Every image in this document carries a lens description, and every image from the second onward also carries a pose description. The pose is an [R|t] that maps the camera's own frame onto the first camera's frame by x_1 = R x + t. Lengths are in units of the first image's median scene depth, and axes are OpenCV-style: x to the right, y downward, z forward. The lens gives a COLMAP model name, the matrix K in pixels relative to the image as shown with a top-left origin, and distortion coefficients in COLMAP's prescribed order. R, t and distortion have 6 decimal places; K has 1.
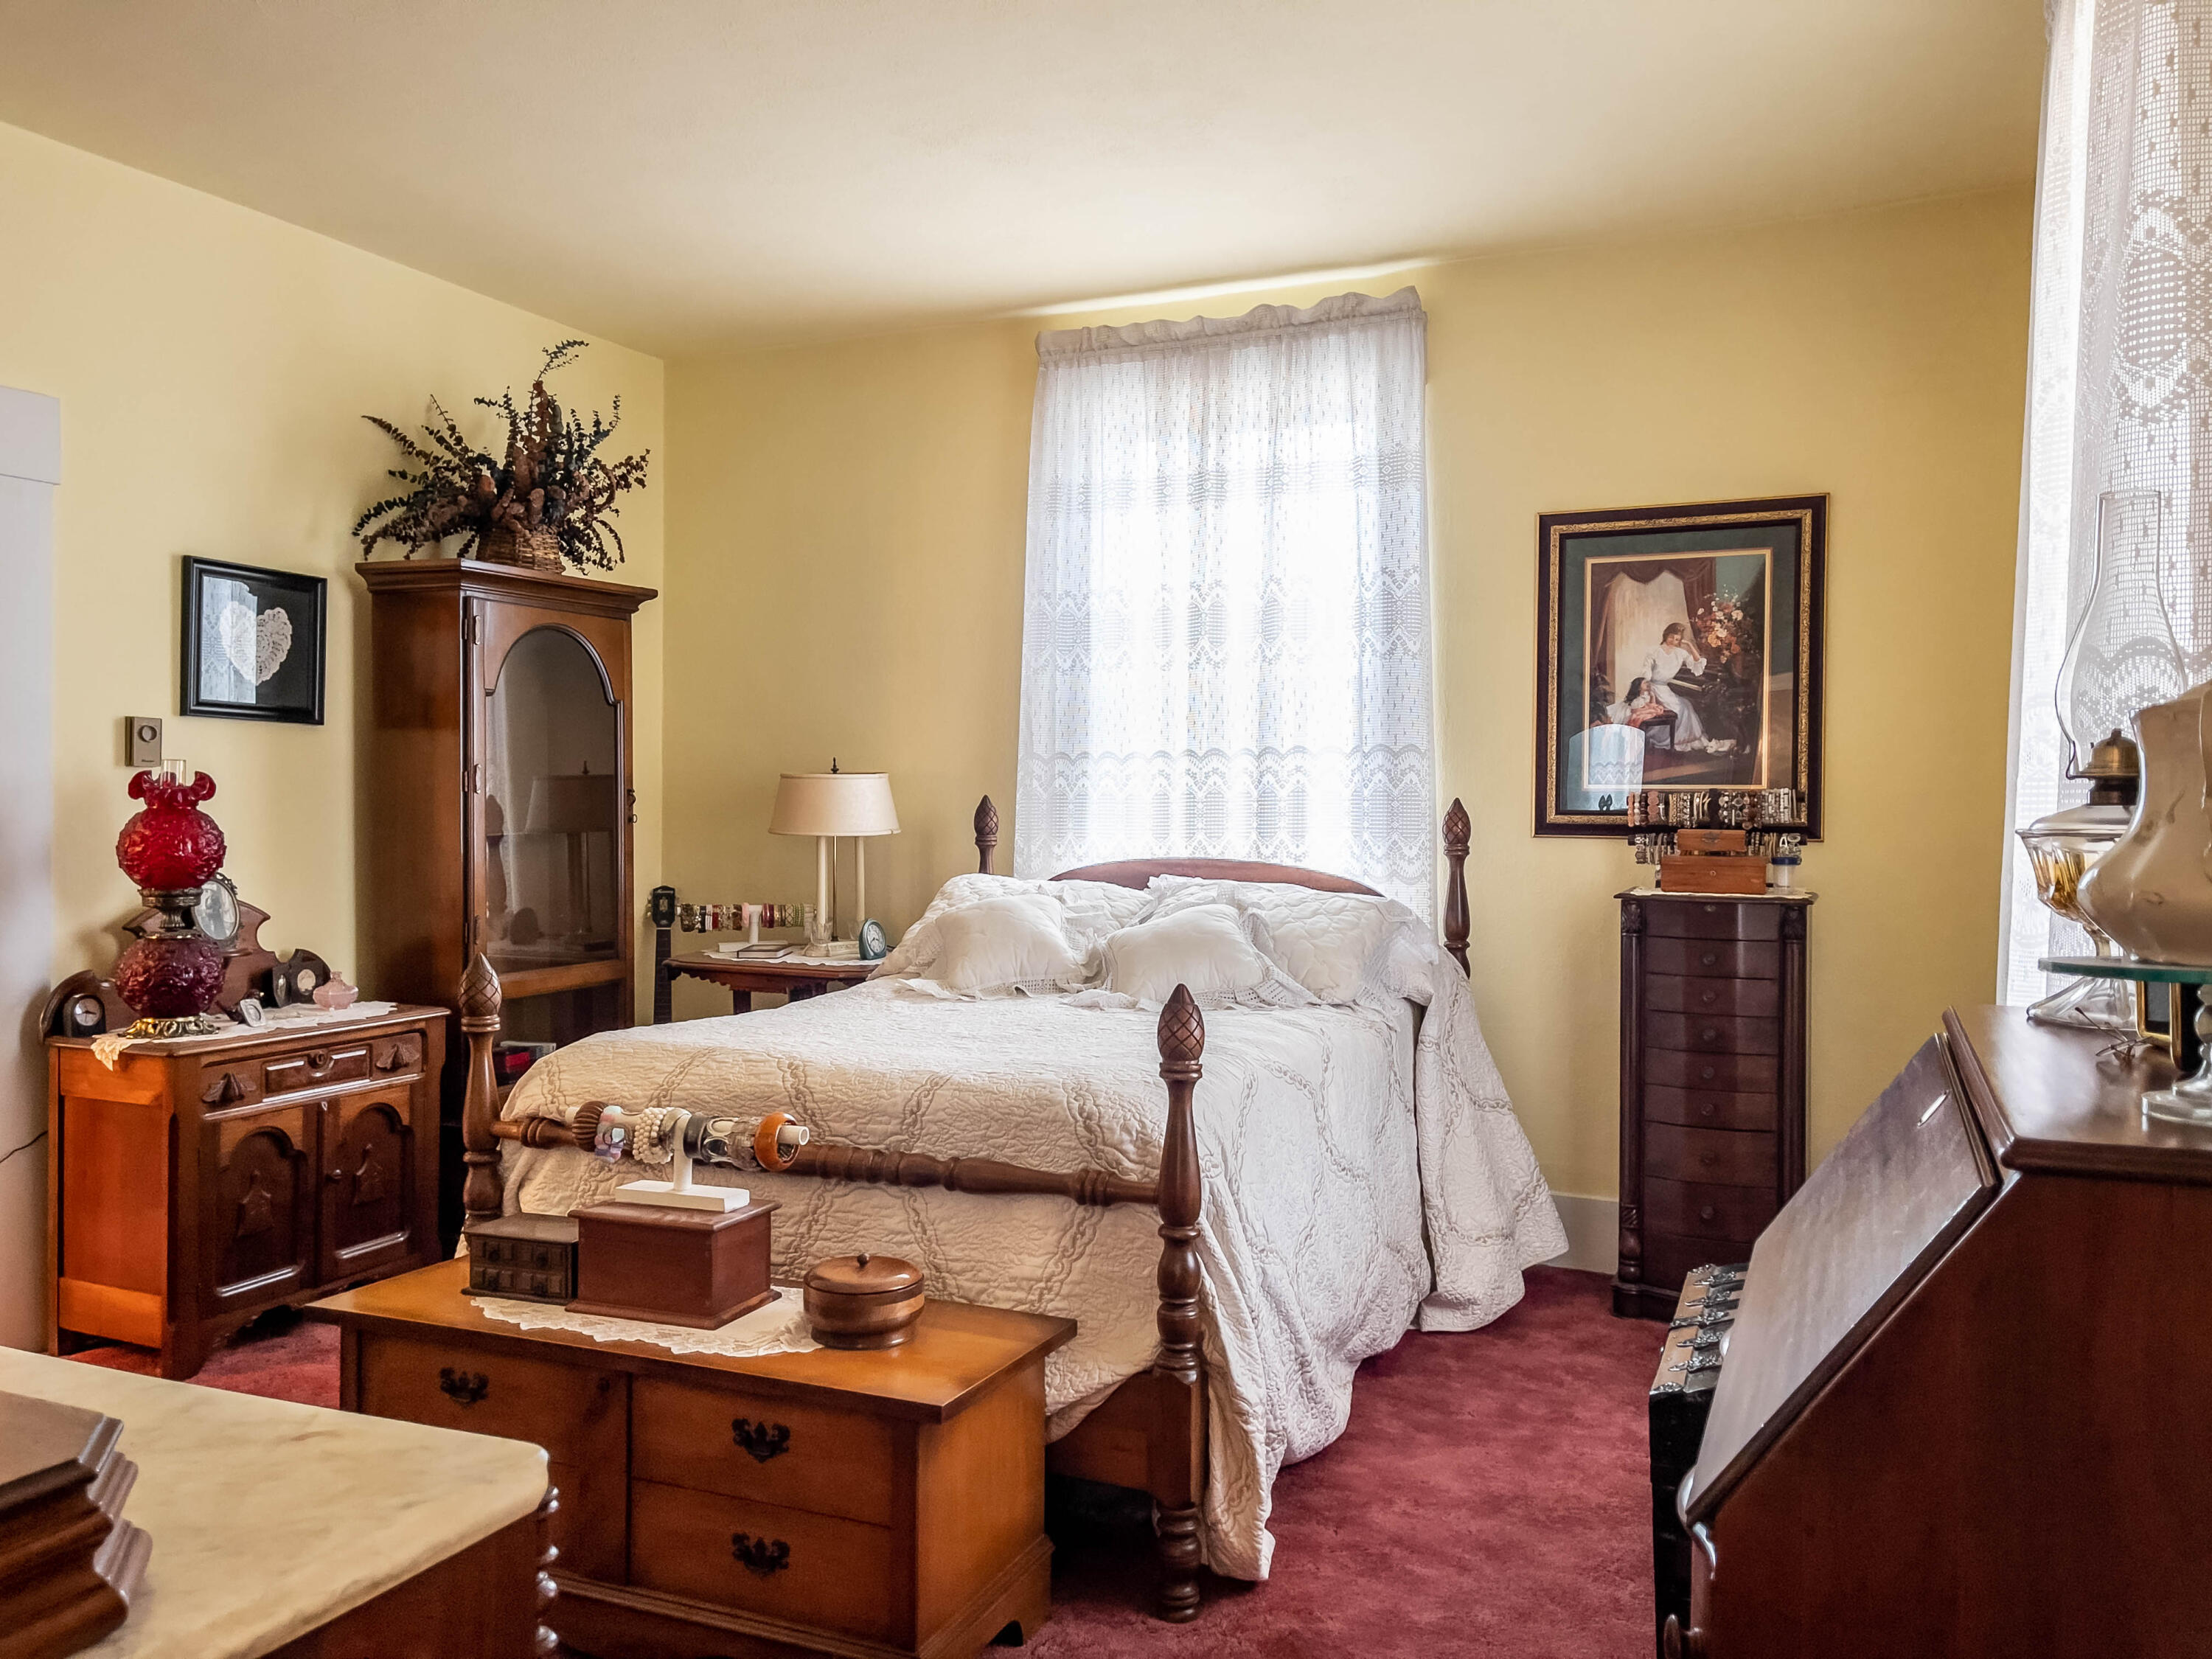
lens RADIAL K [[1704.1, 0, 1098.6], [0, 1704.1, 834.3], [0, 0, 1]] dist [0.075064, -0.101913]
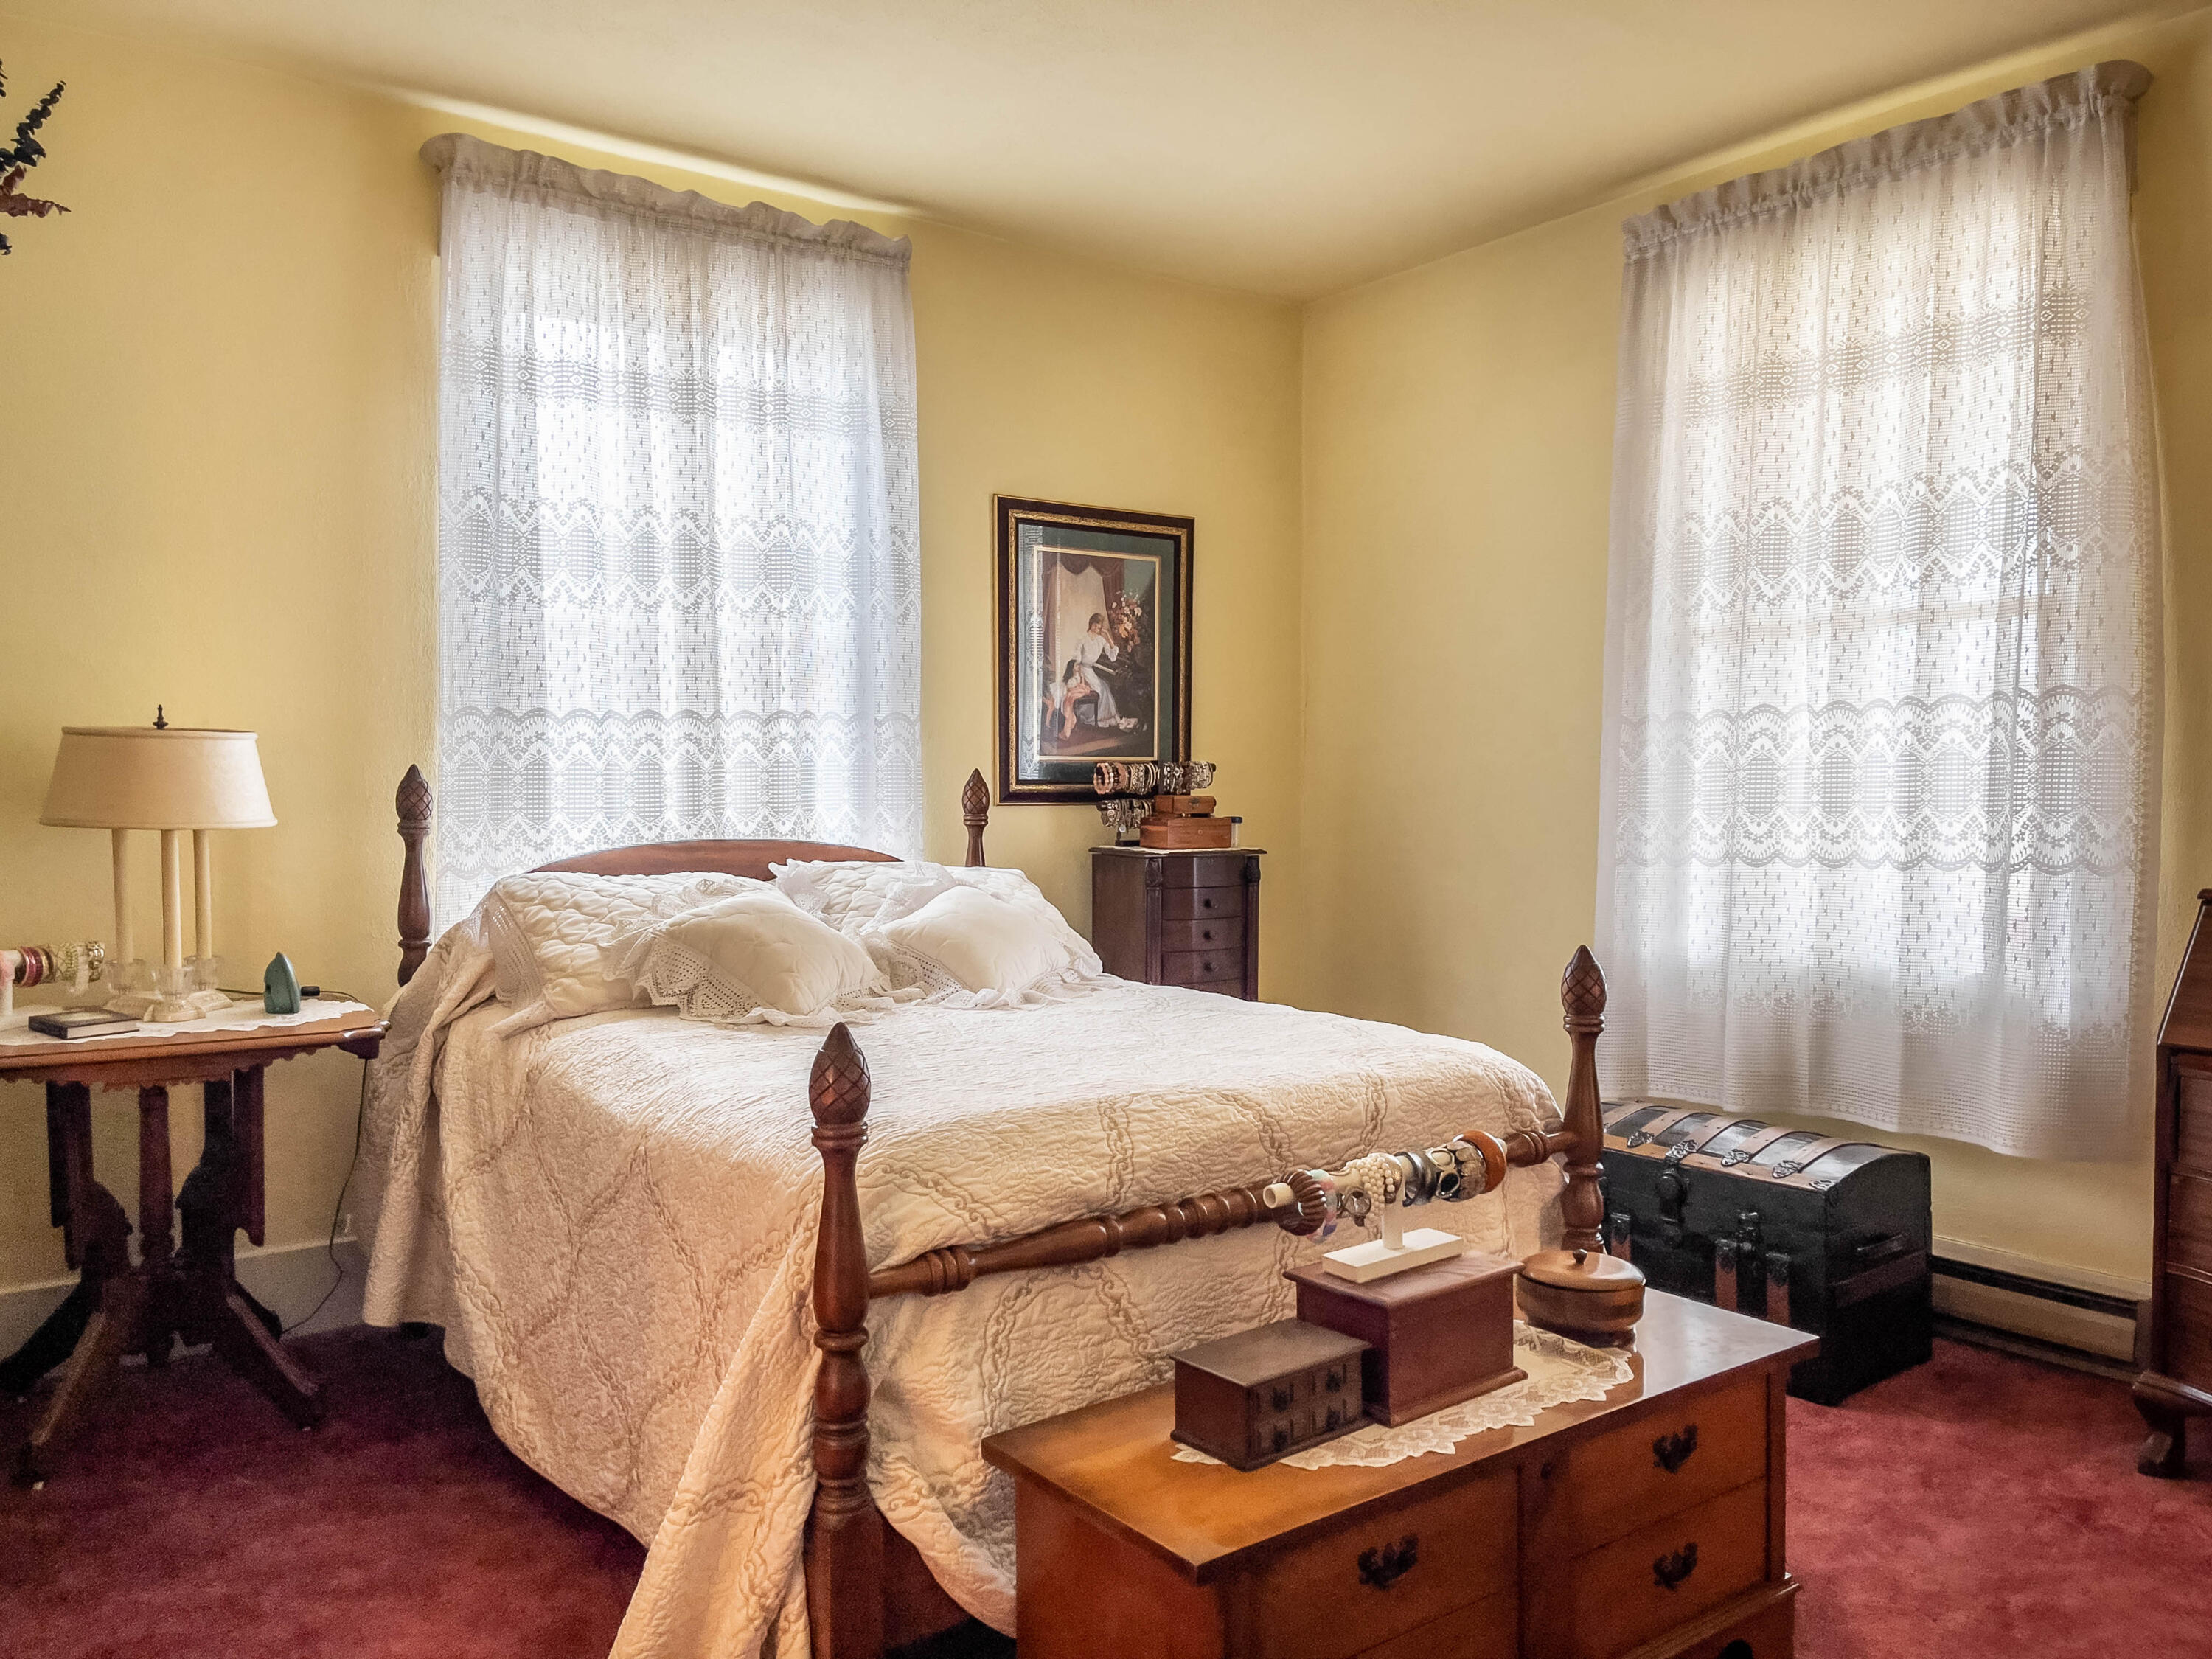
lens RADIAL K [[1732.1, 0, 1112.8], [0, 1732.1, 833.9], [0, 0, 1]] dist [0.080959, -0.115369]
pose [[0.462738, -0.036900, 0.885727, -0.656945], [0.014217, 0.999314, 0.034205, -0.016597], [-0.886381, -0.003235, 0.462945, 0.452319]]
